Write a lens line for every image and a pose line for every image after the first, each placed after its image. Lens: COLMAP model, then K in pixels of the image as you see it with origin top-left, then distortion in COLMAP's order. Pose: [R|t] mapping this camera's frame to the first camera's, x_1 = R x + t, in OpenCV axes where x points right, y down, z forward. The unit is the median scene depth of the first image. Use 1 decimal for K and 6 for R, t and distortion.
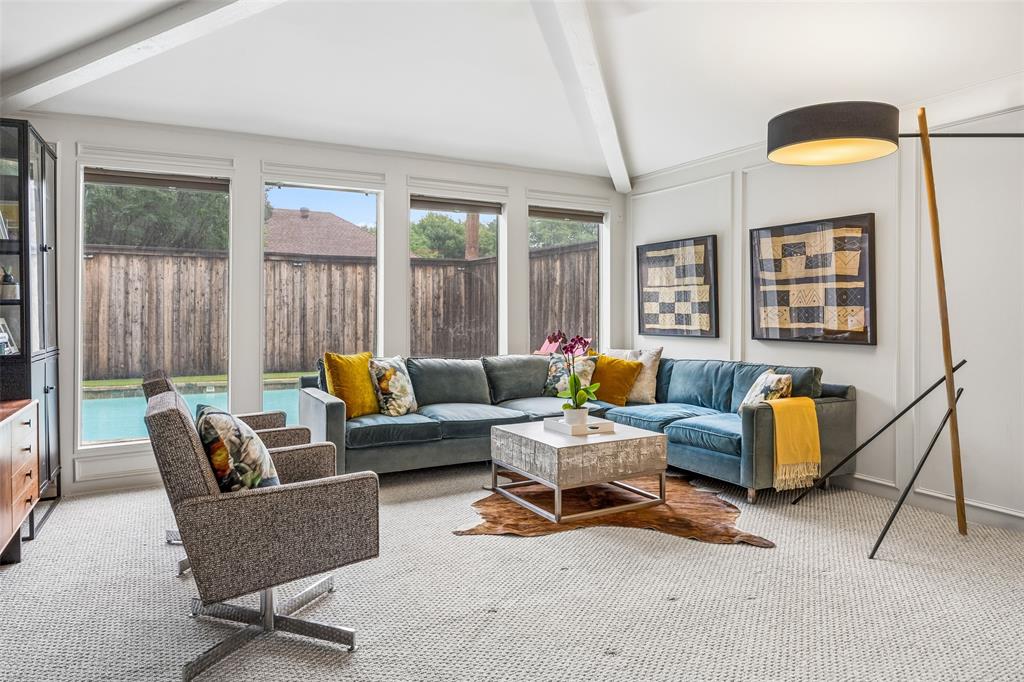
lens RADIAL K [[640.6, 0, 507.3], [0, 640.6, 316.4], [0, 0, 1]] dist [0.000308, 0.000178]
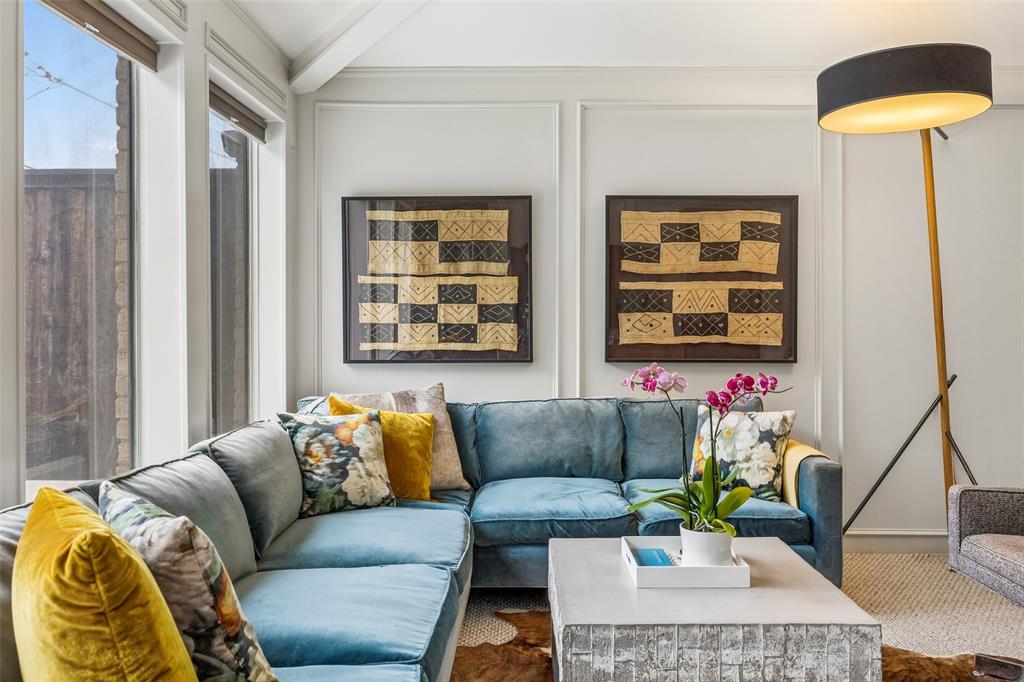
lens RADIAL K [[795.7, 0, 512.2], [0, 795.7, 333.9], [0, 0, 1]] dist [0.001265, 0.000587]
pose [[0.489761, -0.015224, 0.871724, -0.347848], [0.005702, 0.999882, 0.014258, -0.005190], [-0.871838, -0.002012, 0.489790, 0.622720]]
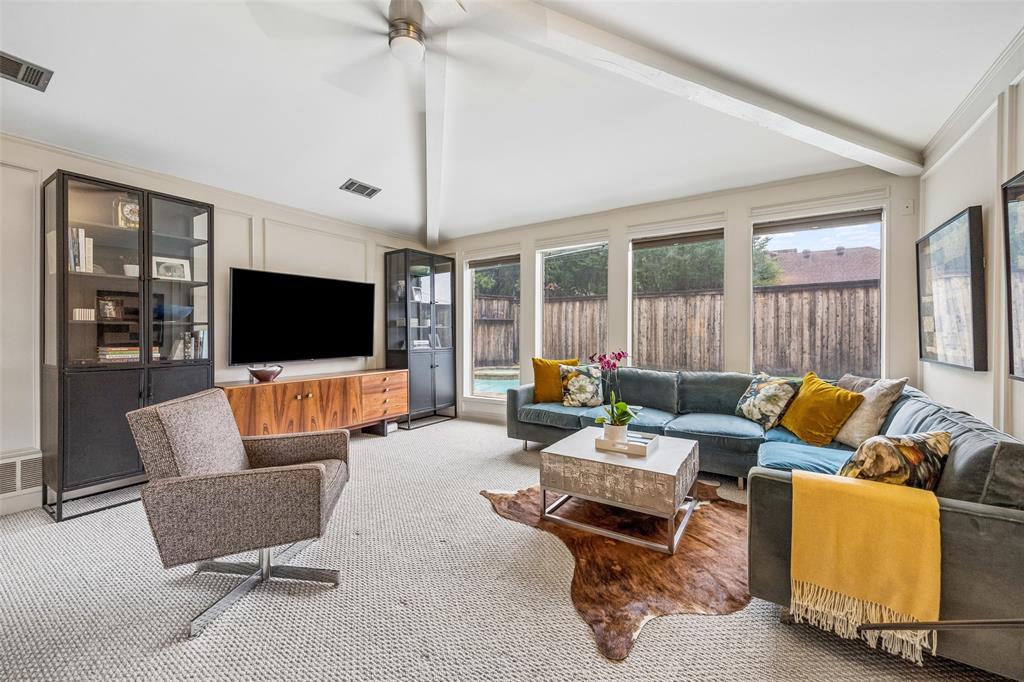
lens RADIAL K [[402.9, 0, 512.3], [0, 402.9, 334.5], [0, 0, 1]] dist [0.004107, 0.000247]
pose [[0.479702, 0.005709, -0.877413, 0.442792], [-0.003119, 0.999984, 0.004801, -0.002725], [0.877426, 0.000433, 0.479712, 0.400688]]
